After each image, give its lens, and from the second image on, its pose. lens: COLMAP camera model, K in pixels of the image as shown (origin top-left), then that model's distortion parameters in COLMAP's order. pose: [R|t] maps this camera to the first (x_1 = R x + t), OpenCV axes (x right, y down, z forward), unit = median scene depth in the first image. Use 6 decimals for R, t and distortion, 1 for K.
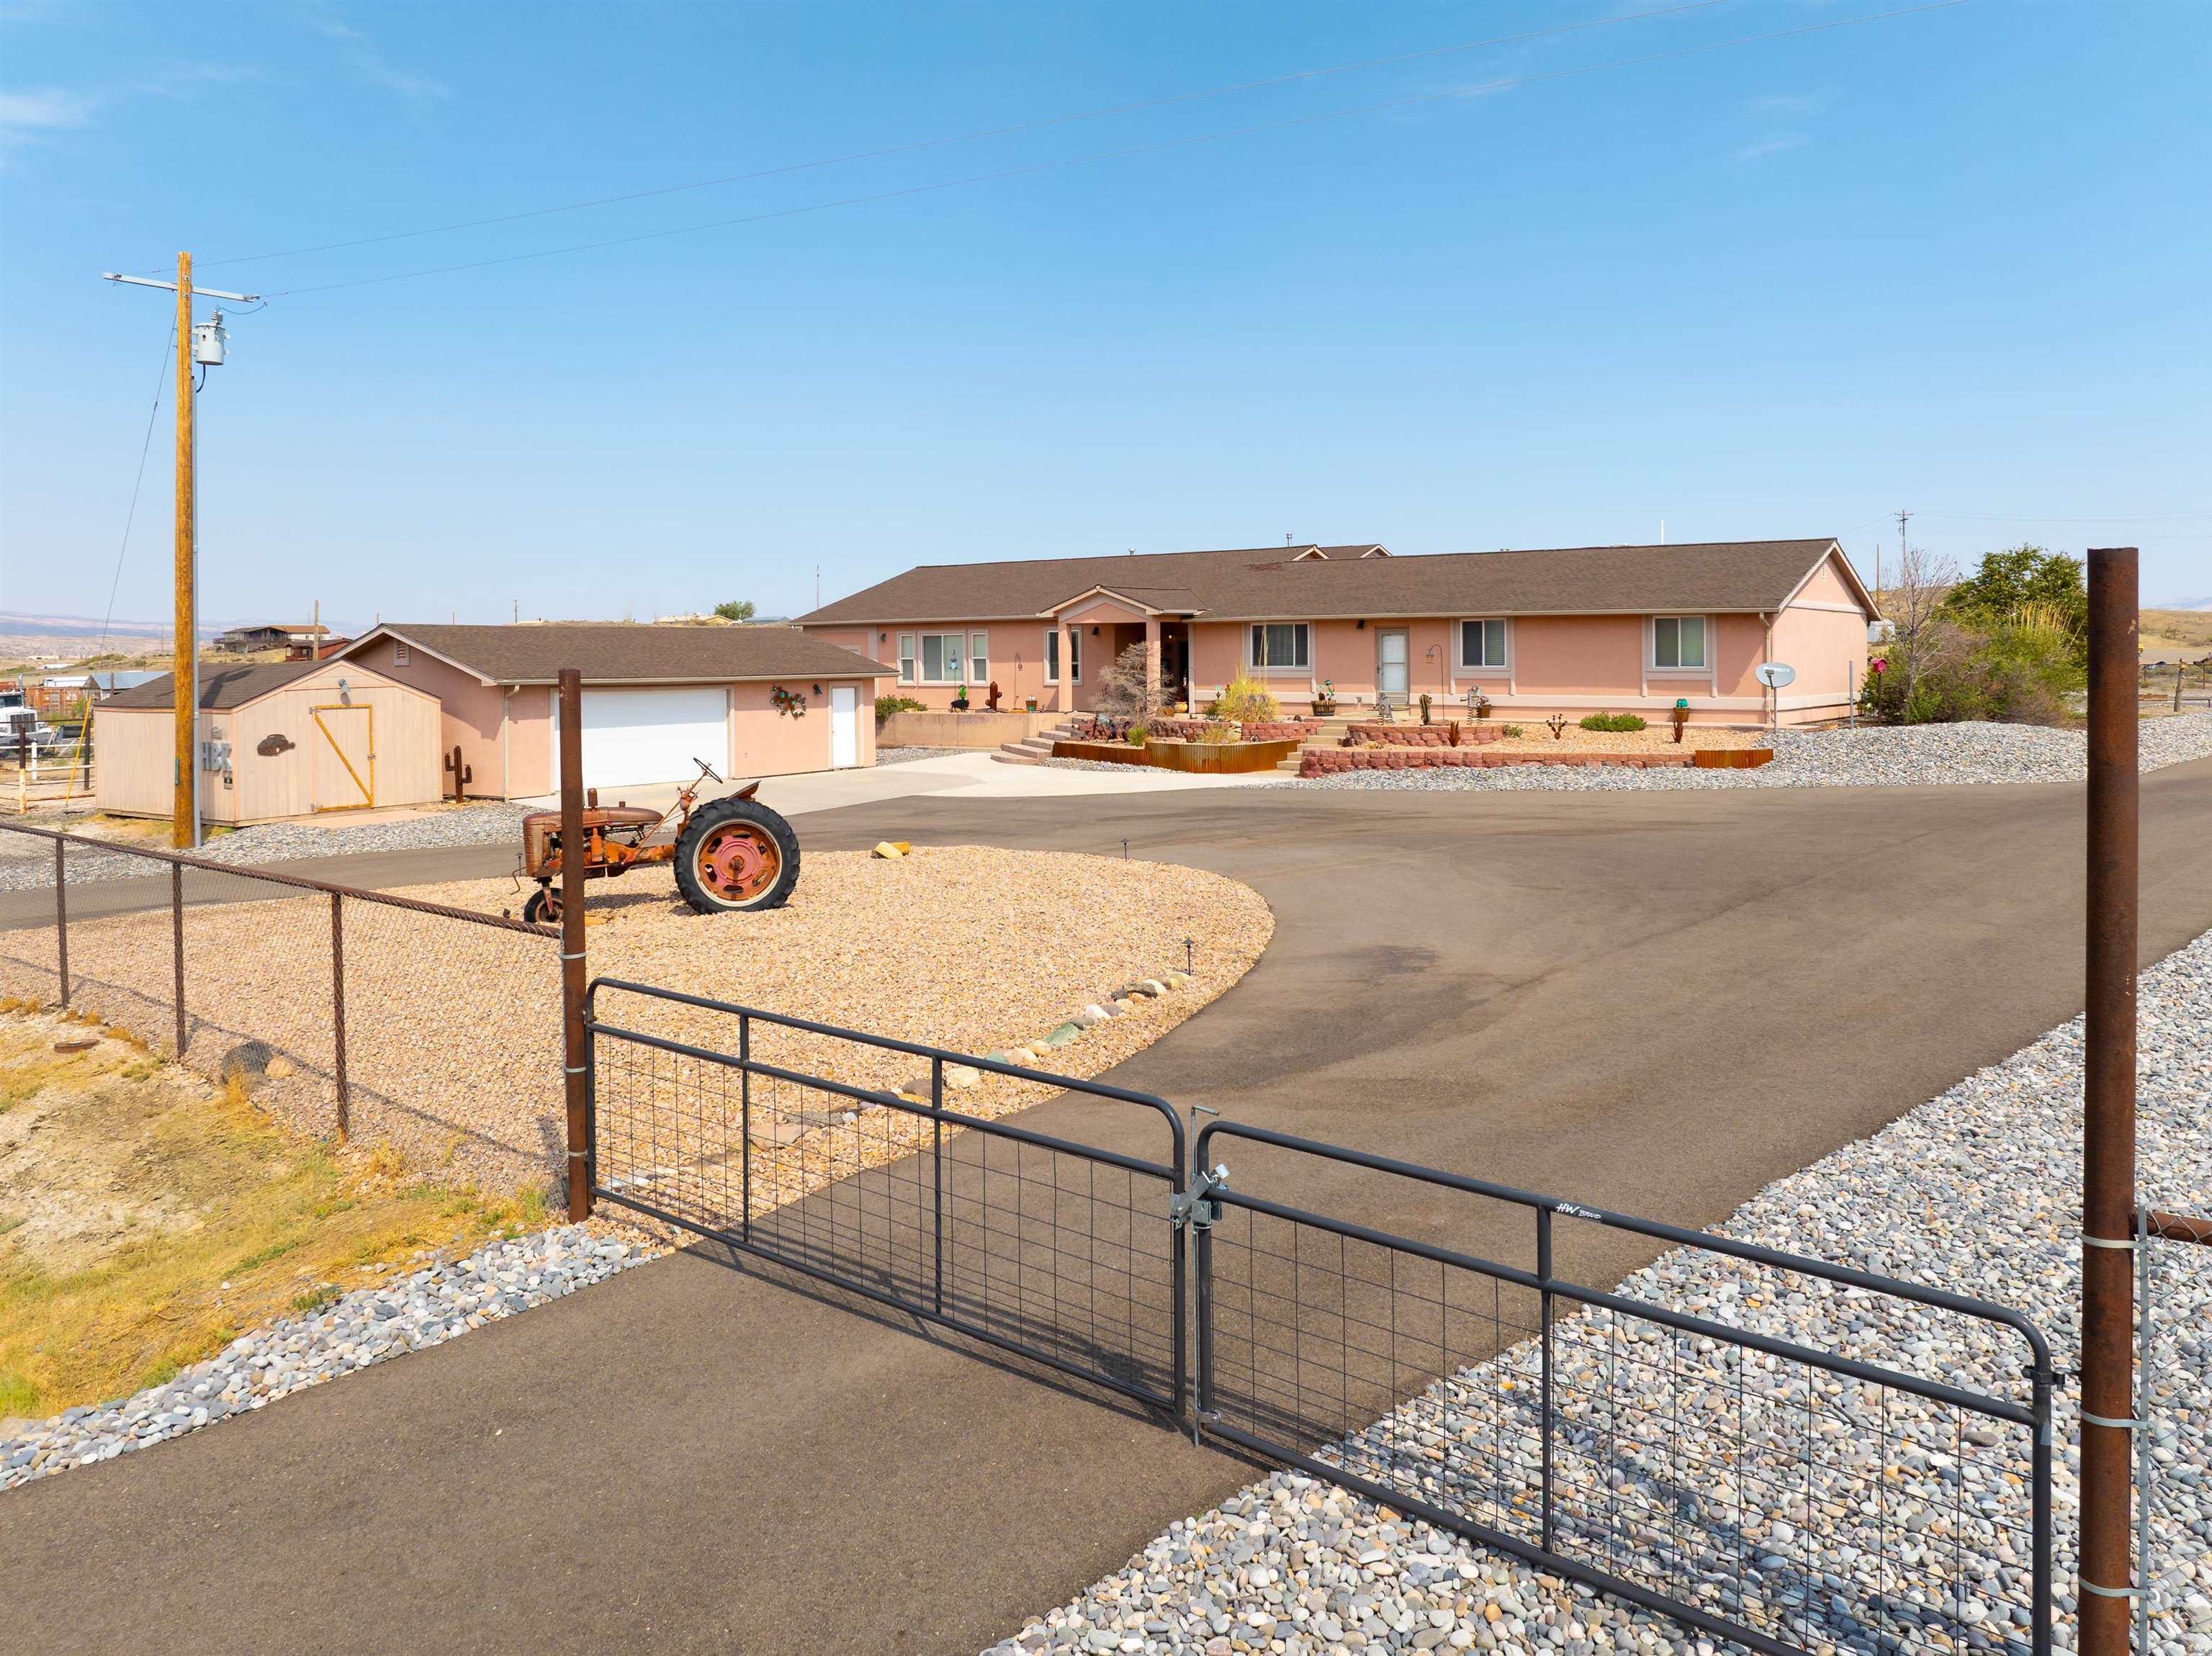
lens RADIAL K [[1711.3, 0, 1107.3], [0, 1711.3, 818.7], [0, 0, 1]] dist [-0.053094, -0.000256]
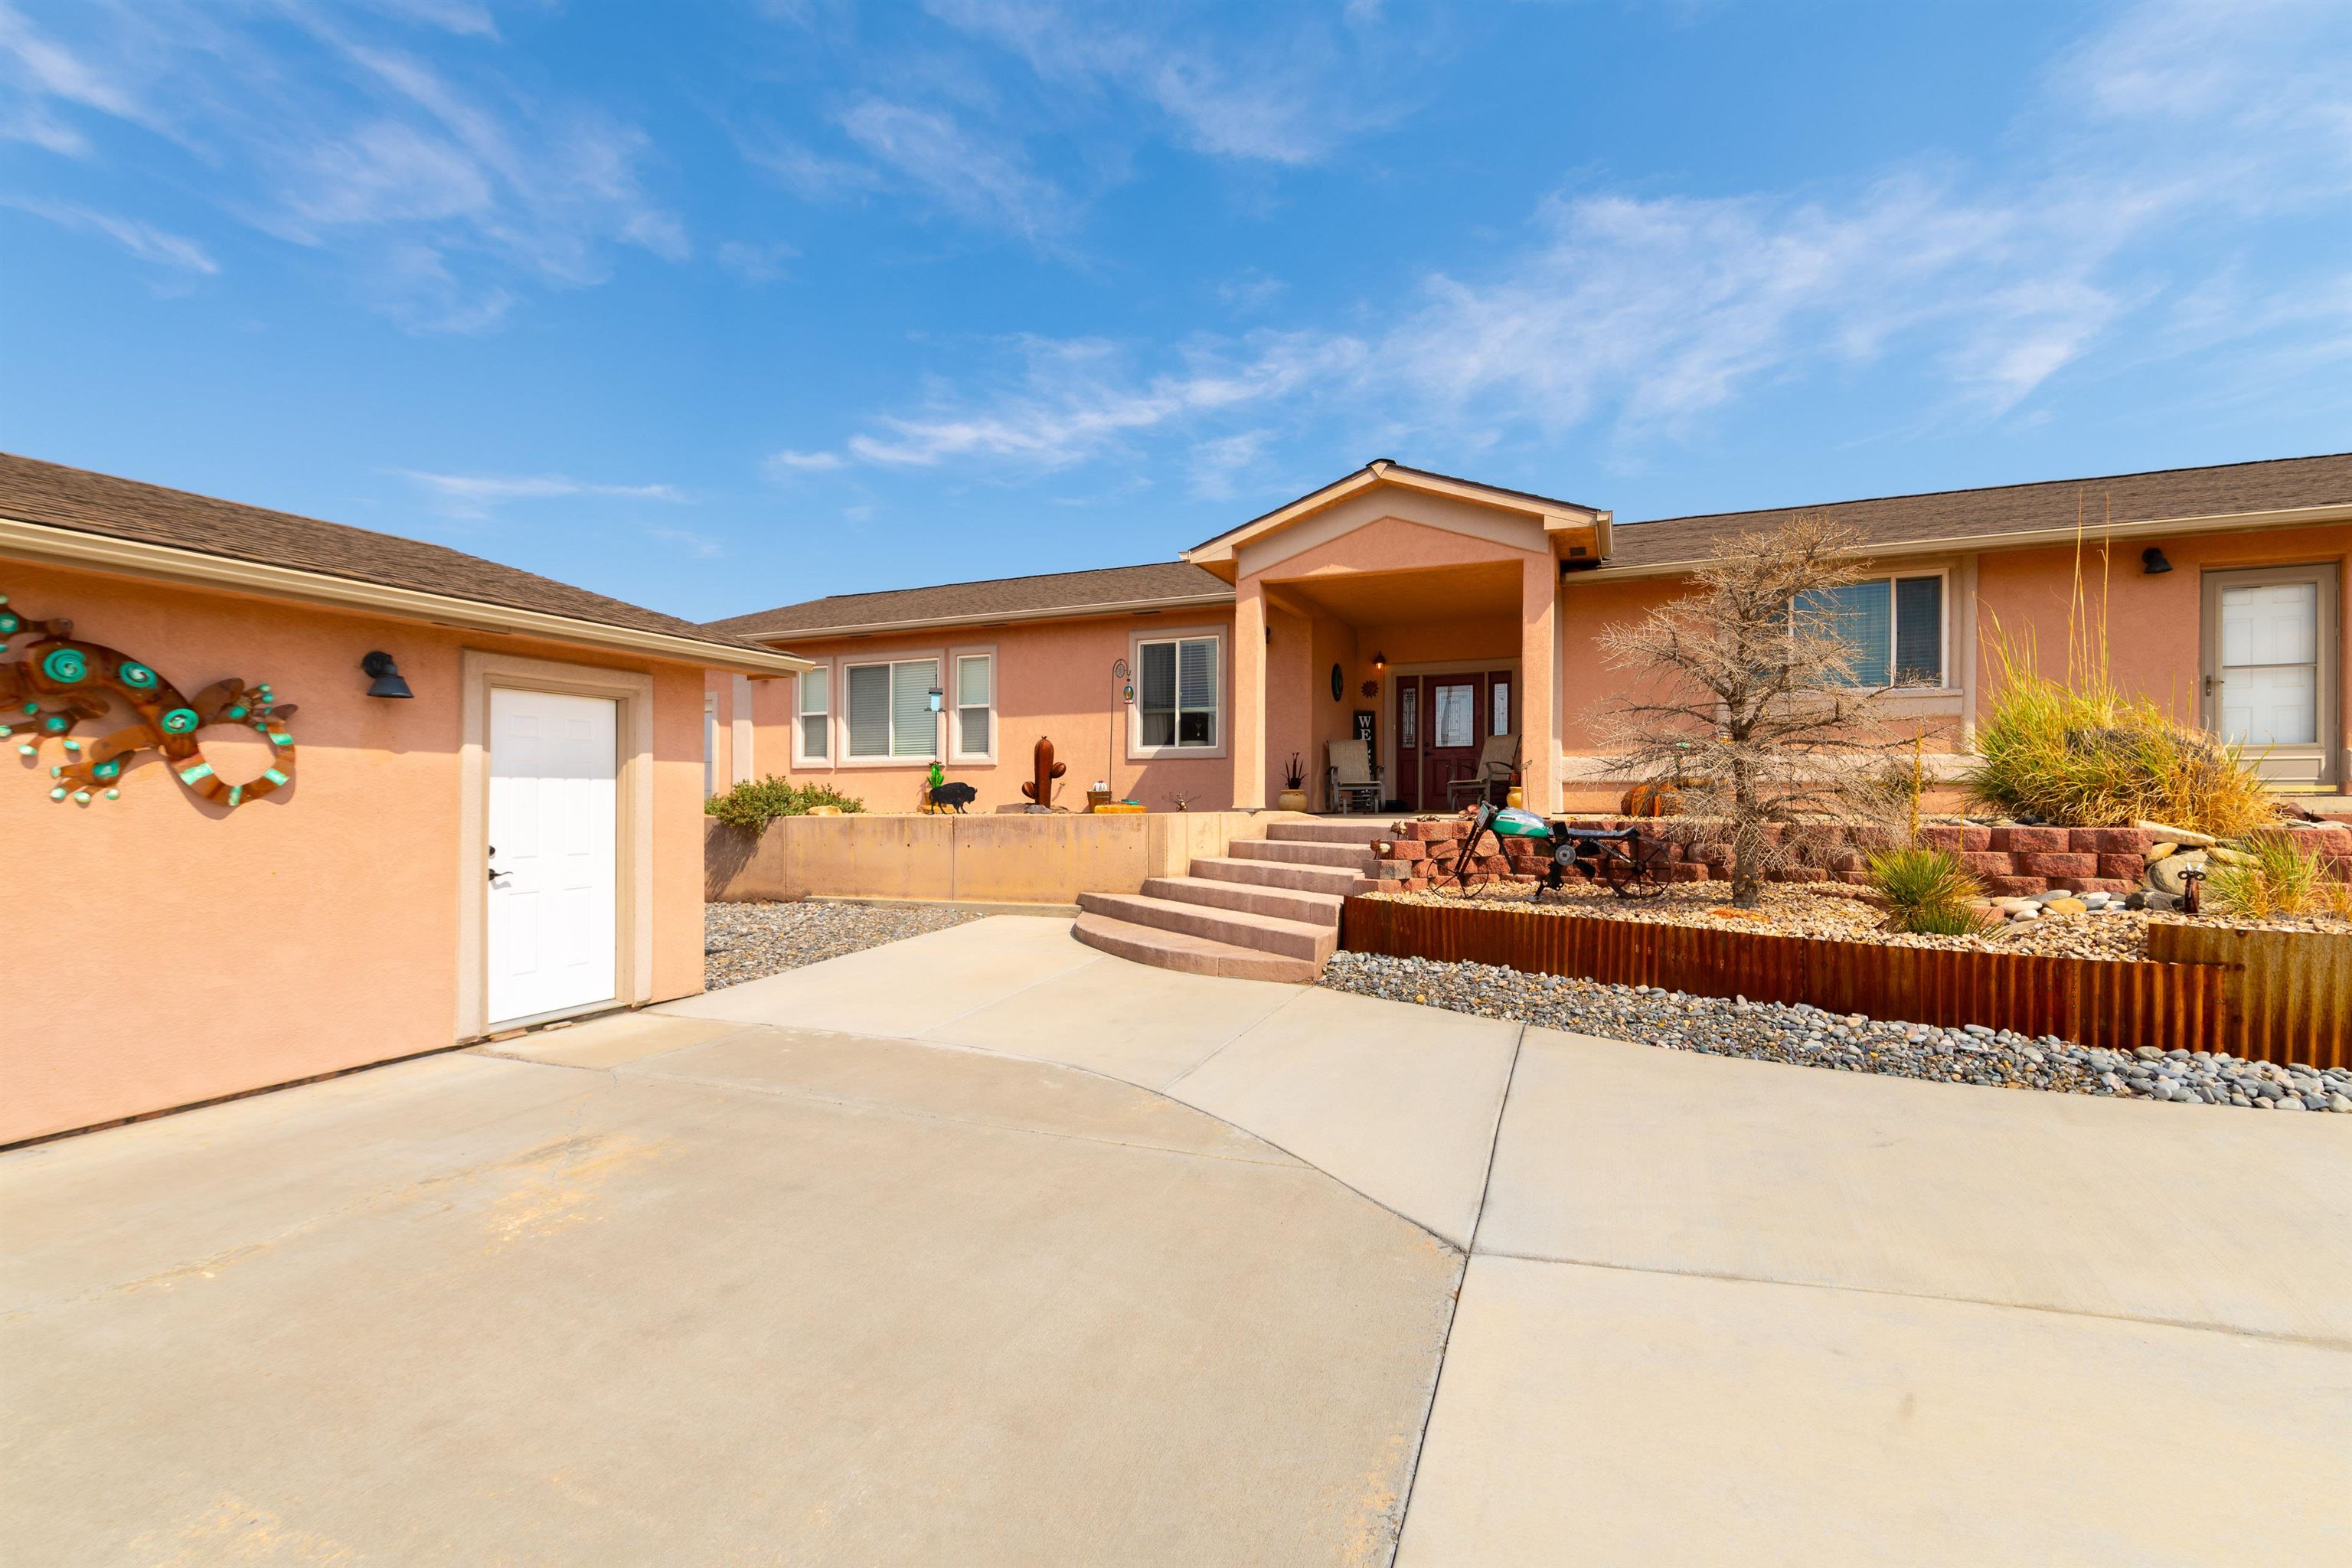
lens RADIAL K [[1018.1, 0, 1170.0], [0, 1018.1, 788.0], [0, 0, 1]] dist [0.007870, -0.001869]
pose [[0.973218, 0.012464, 0.229544, -0.079275], [0.014074, 0.993425, -0.113615, -0.034376], [-0.229451, 0.113803, 0.966644, 0.648608]]
